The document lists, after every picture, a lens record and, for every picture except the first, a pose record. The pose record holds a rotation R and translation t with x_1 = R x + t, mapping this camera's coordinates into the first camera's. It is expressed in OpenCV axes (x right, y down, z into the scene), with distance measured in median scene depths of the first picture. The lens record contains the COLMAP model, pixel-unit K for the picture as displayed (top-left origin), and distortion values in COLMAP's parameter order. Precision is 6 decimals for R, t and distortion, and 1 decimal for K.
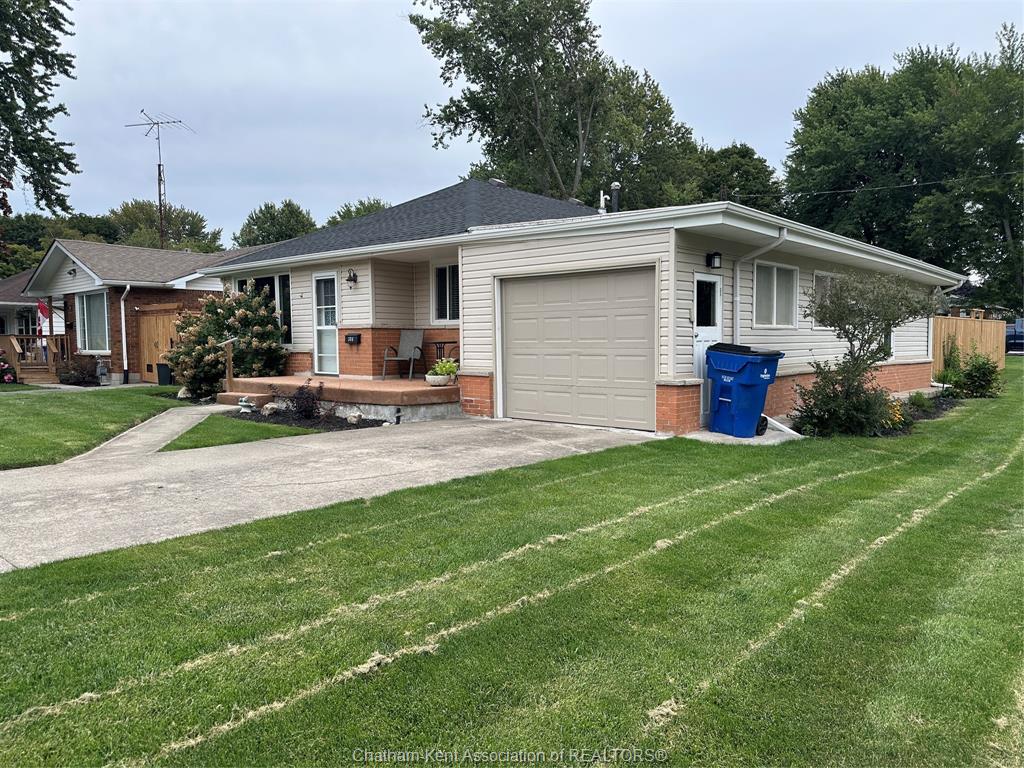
lens RADIAL K [[711.7, 0, 512.0], [0, 711.7, 384.0], [0, 0, 1]] dist [0.080635, -0.102589]
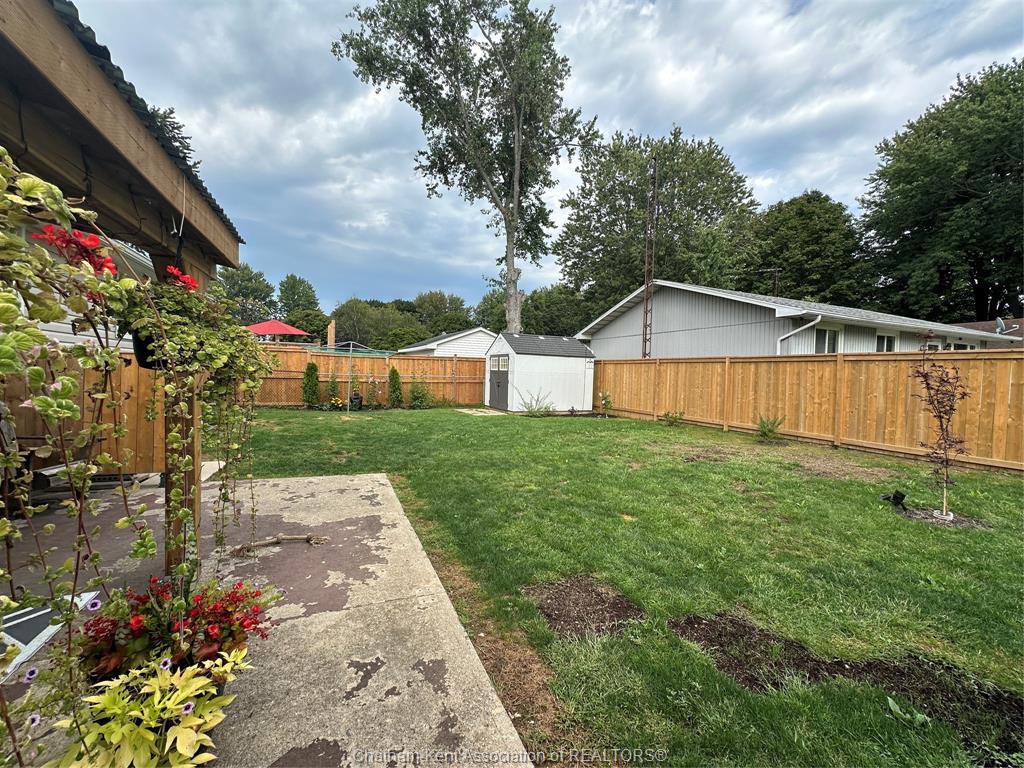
lens RADIAL K [[405.1, 0, 511.0], [0, 405.1, 382.9], [0, 0, 1]] dist [-0.000453, 0.000227]
pose [[0.909219, 0.044819, -0.413900, 0.289409], [-0.061518, 0.997738, -0.027097, -0.035251], [0.411749, 0.050100, 0.909919, 0.514384]]
